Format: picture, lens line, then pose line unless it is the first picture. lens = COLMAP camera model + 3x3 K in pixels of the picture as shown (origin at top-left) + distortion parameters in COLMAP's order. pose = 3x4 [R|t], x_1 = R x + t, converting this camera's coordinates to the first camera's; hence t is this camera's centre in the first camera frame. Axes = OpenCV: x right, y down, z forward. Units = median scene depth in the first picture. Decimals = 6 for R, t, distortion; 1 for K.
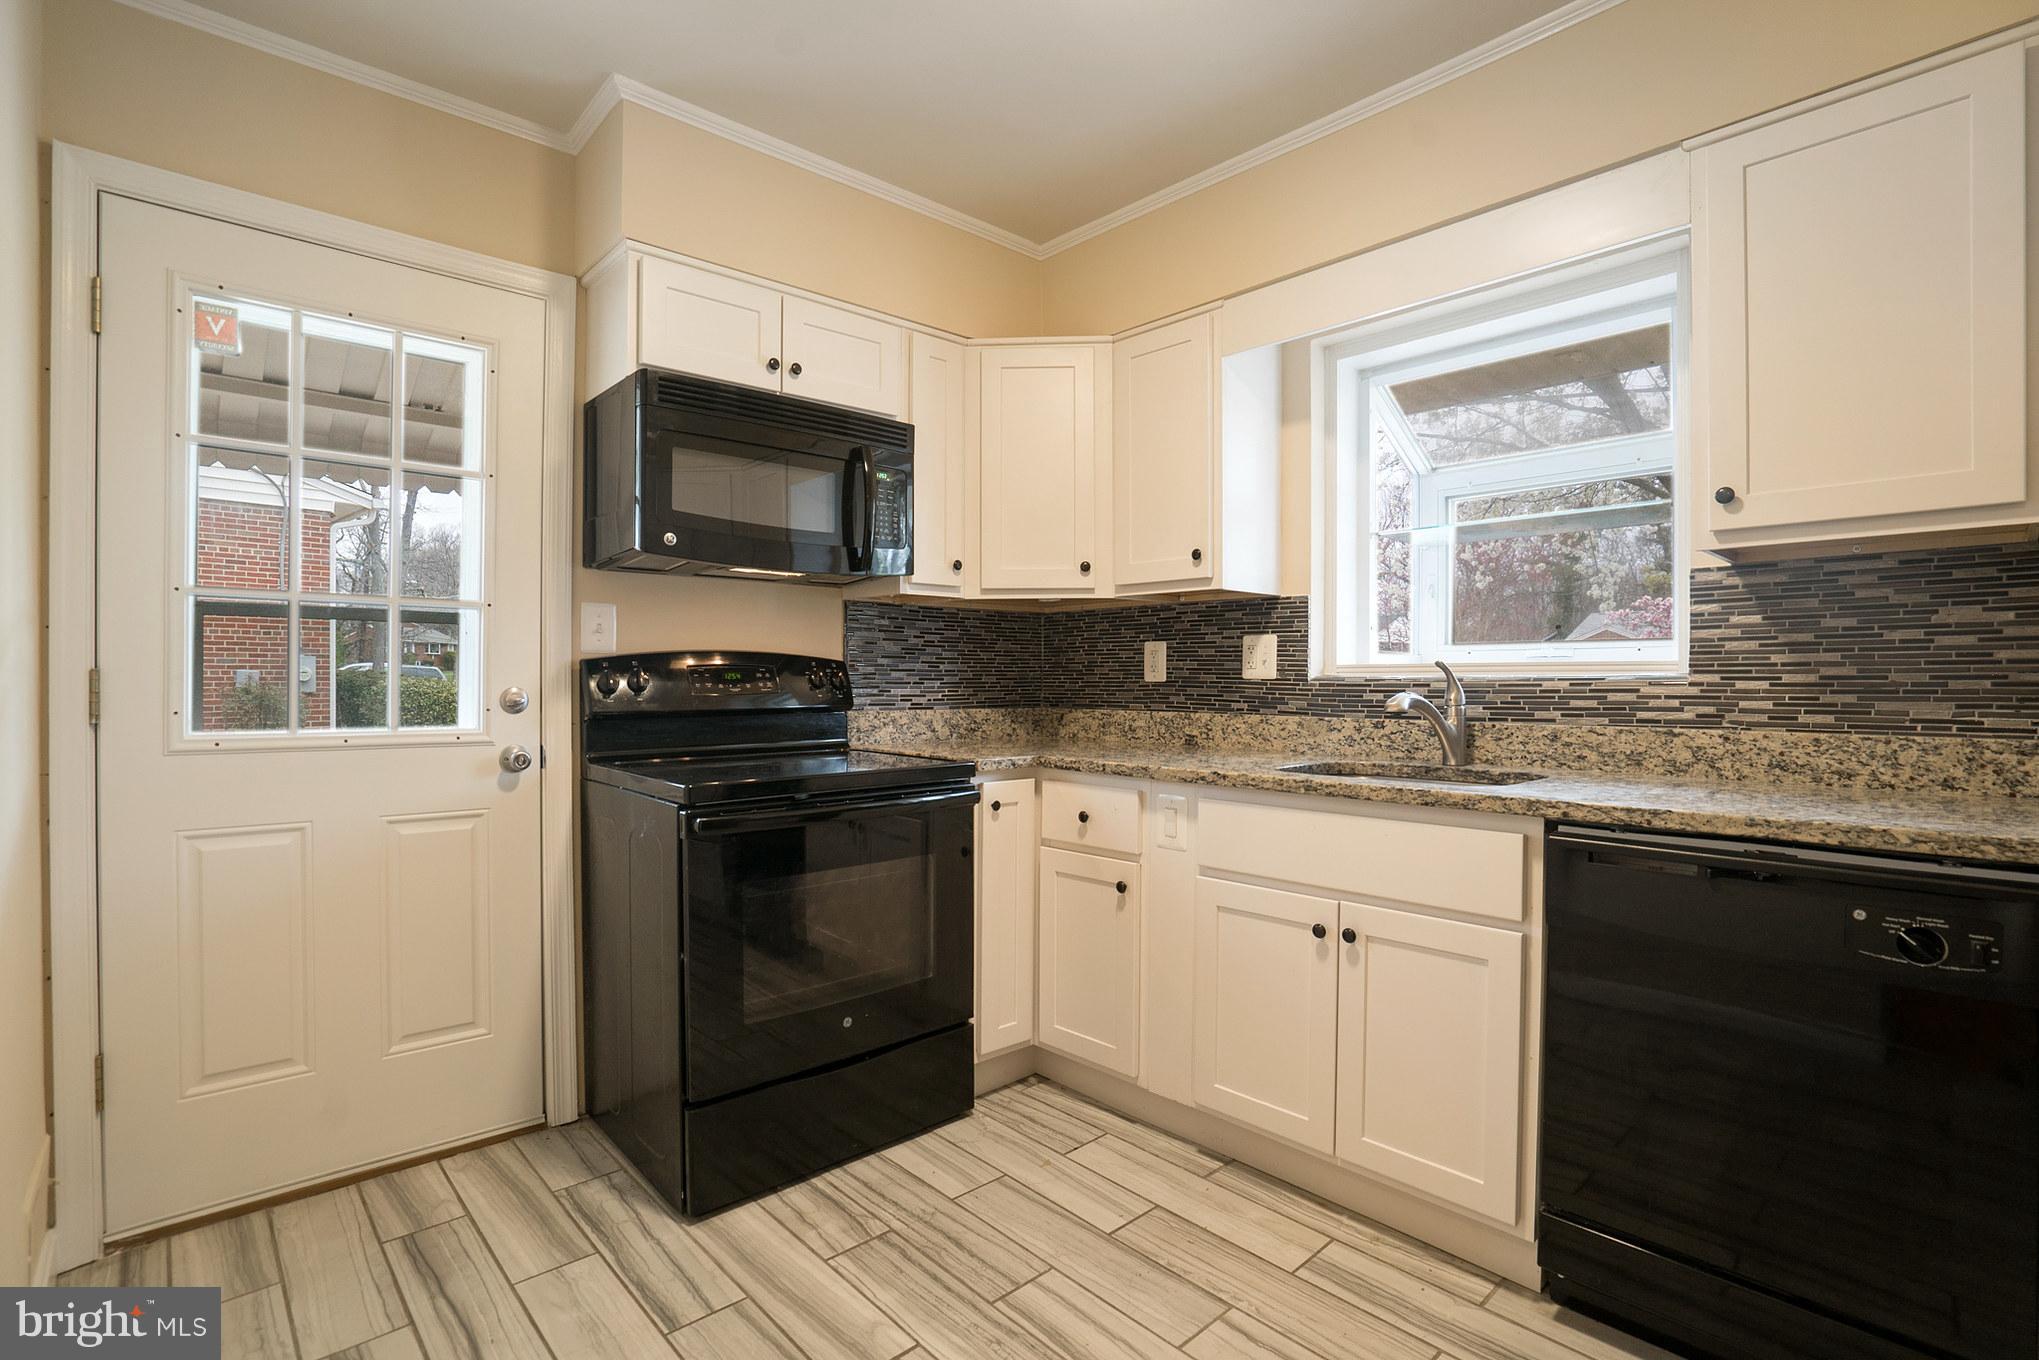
lens RADIAL K [[944.7, 0, 1019.5], [0, 944.7, 680.0], [0, 0, 1]] dist [-0.059932, 0.027590]
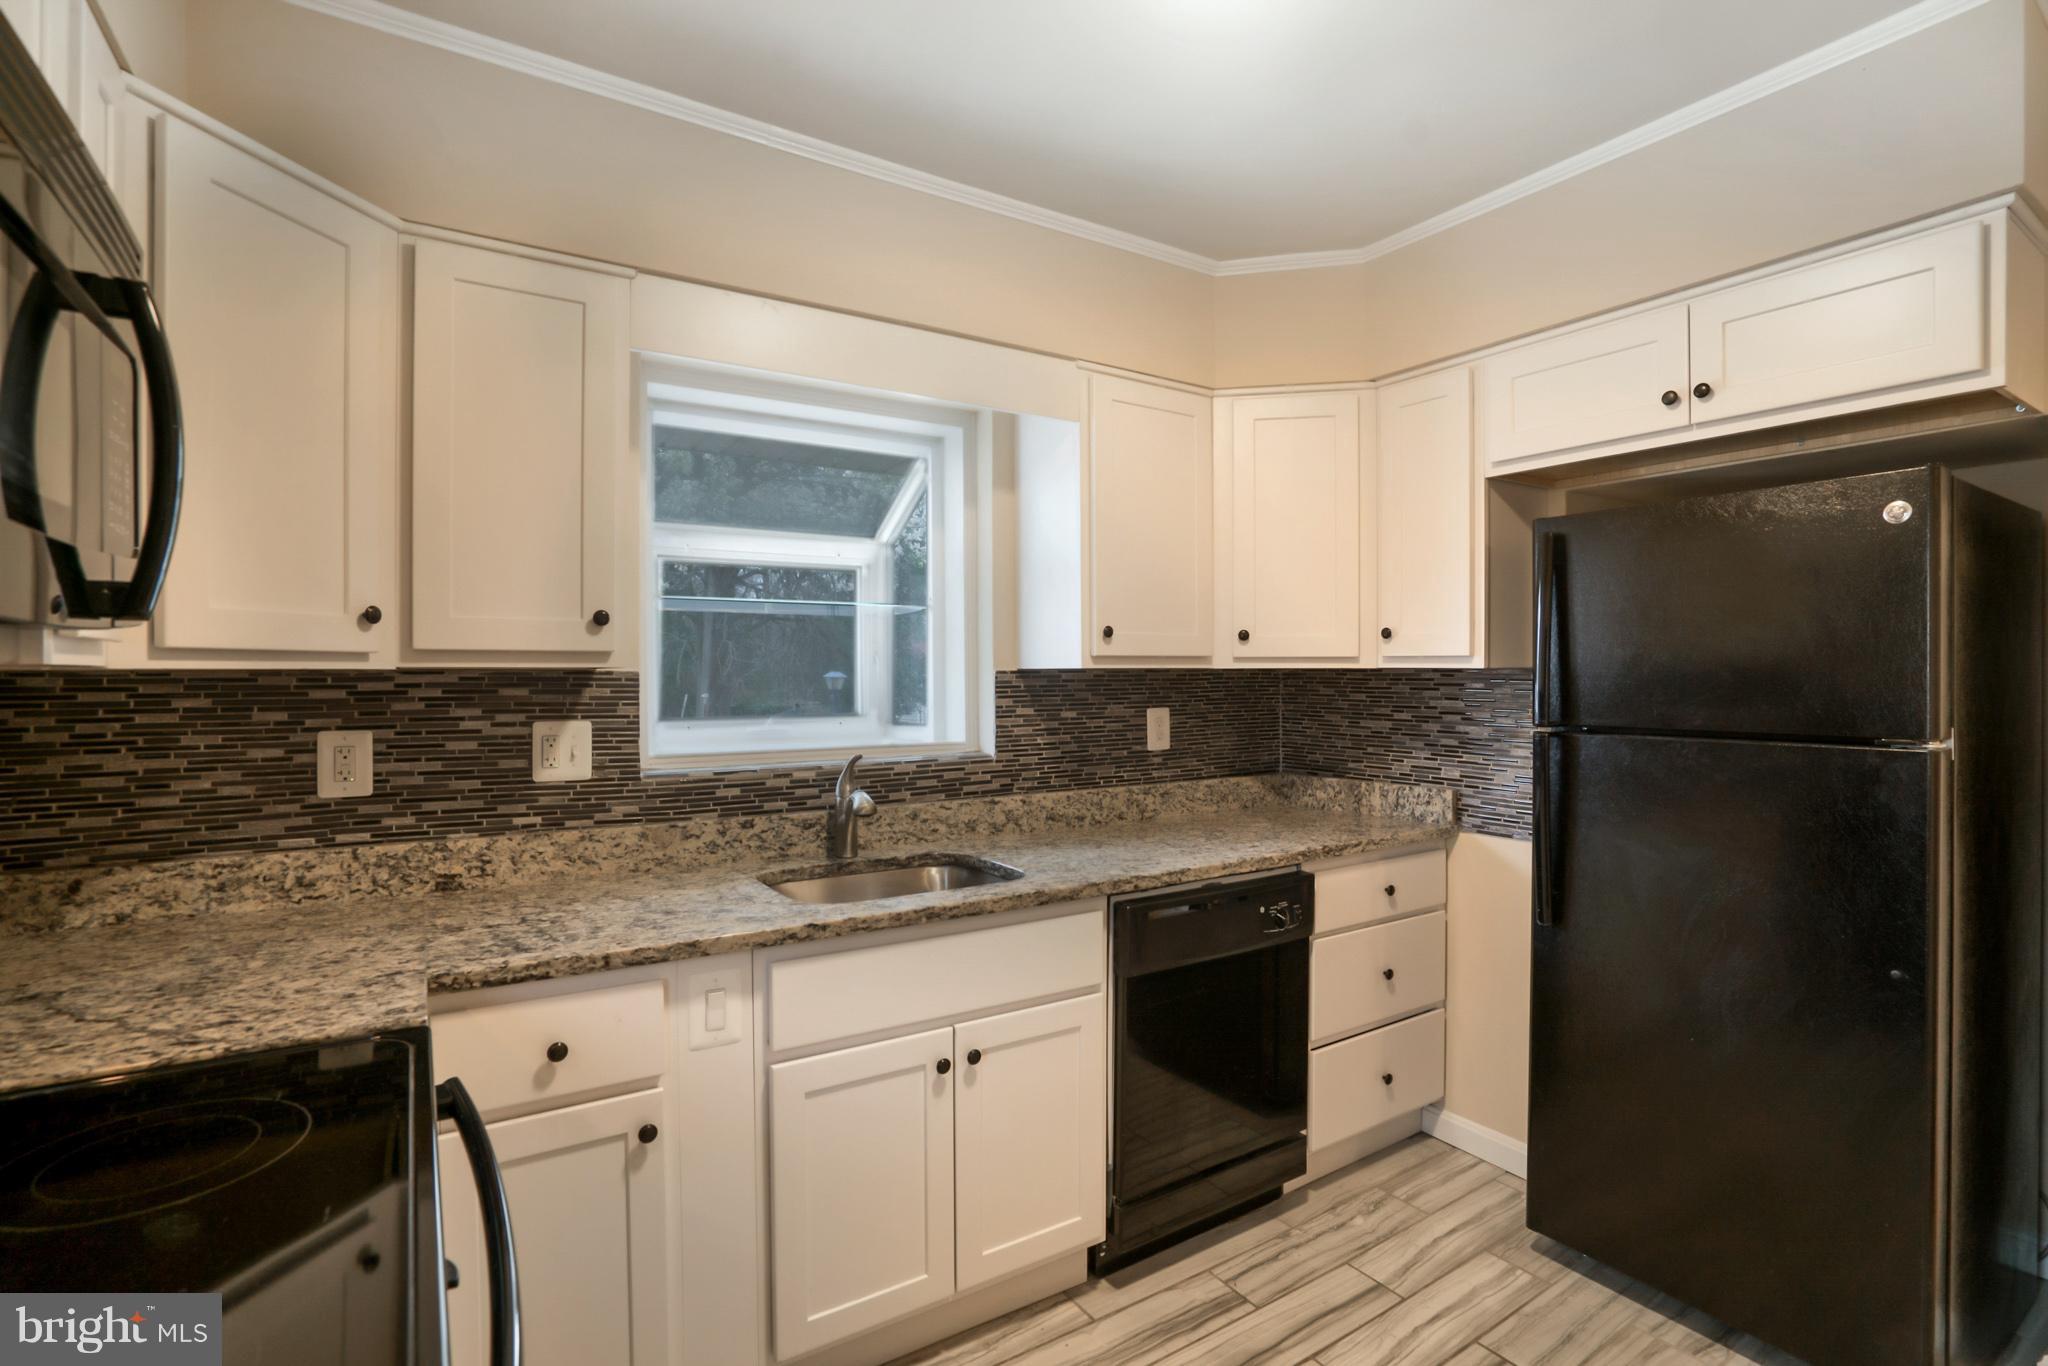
lens RADIAL K [[948.9, 0, 1024.0], [0, 948.9, 683.0], [0, 0, 1]] dist [-0.059932, 0.027590]
pose [[0.189164, -0.004579, 0.981935, -0.508218], [0.008391, 0.999960, 0.003046, -0.099204], [-0.981910, 0.007664, 0.189195, 0.657944]]
